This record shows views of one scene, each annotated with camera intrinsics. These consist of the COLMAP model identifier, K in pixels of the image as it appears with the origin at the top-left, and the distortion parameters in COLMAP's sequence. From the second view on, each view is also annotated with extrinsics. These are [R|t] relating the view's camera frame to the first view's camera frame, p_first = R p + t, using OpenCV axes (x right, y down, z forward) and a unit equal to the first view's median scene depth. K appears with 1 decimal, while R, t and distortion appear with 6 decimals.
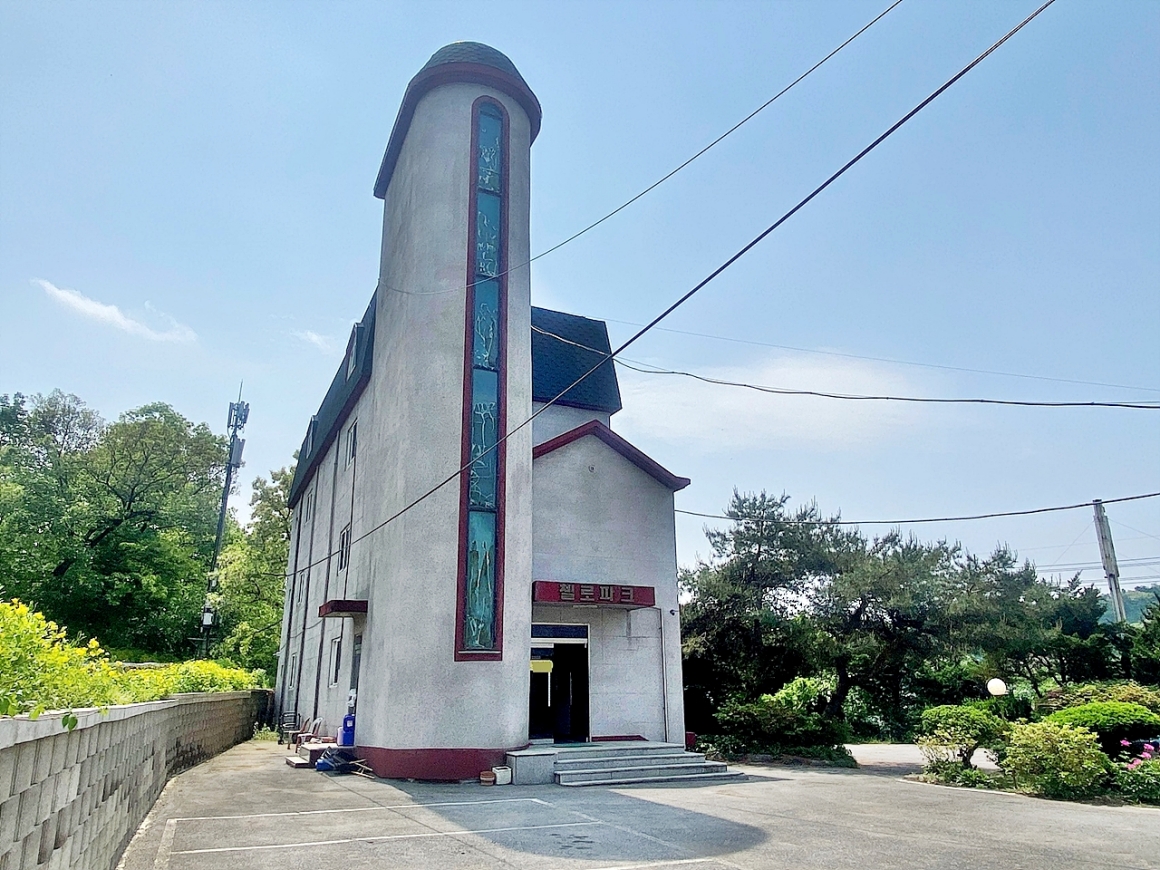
lens RADIAL K [[791.6, 0, 580.0], [0, 791.6, 435.0], [0, 0, 1]] dist [0.086133, -0.000852]
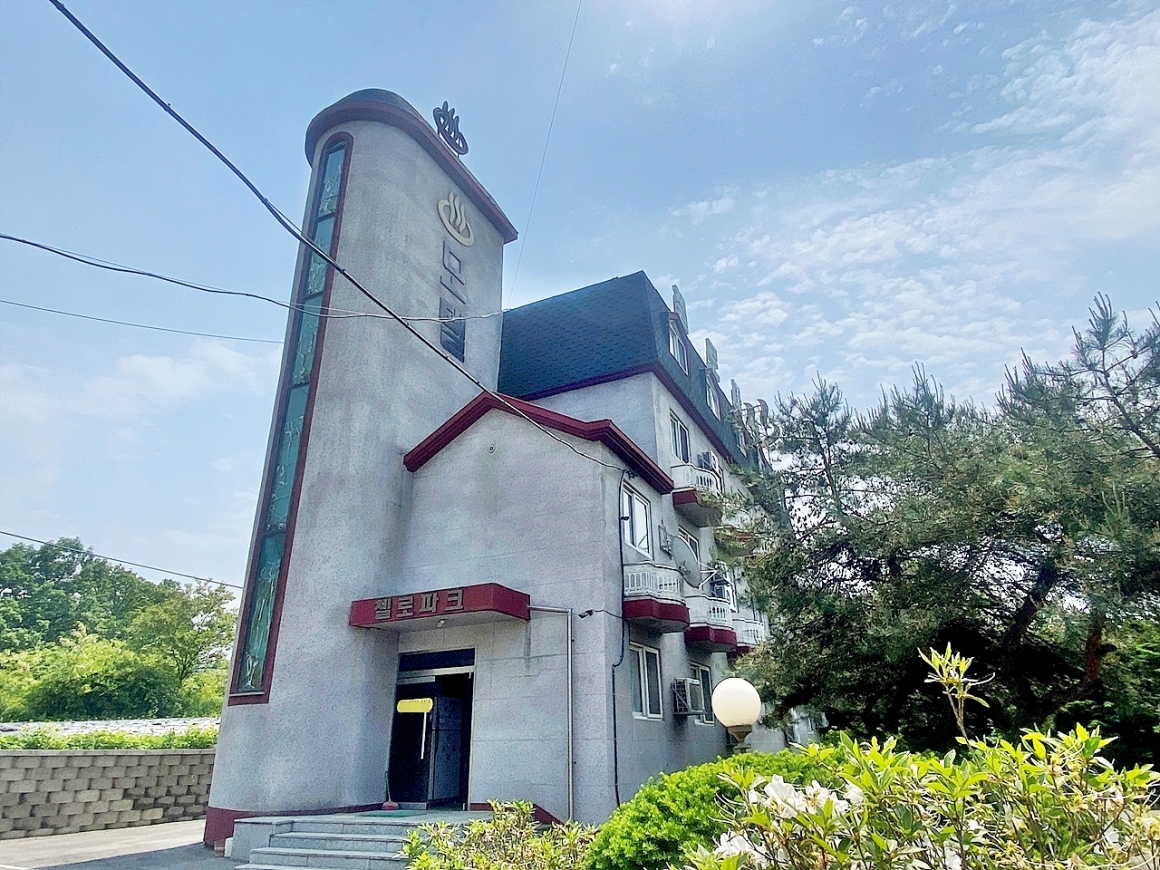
lens RADIAL K [[690.7, 0, 580.0], [0, 690.7, 435.0], [0, 0, 1]] dist [0.043739, -0.002162]
pose [[0.625818, -0.319623, -0.711472, 0.615504], [0.243303, 0.946662, -0.211269, 0.213787], [0.741050, -0.040888, 0.670204, 0.645409]]
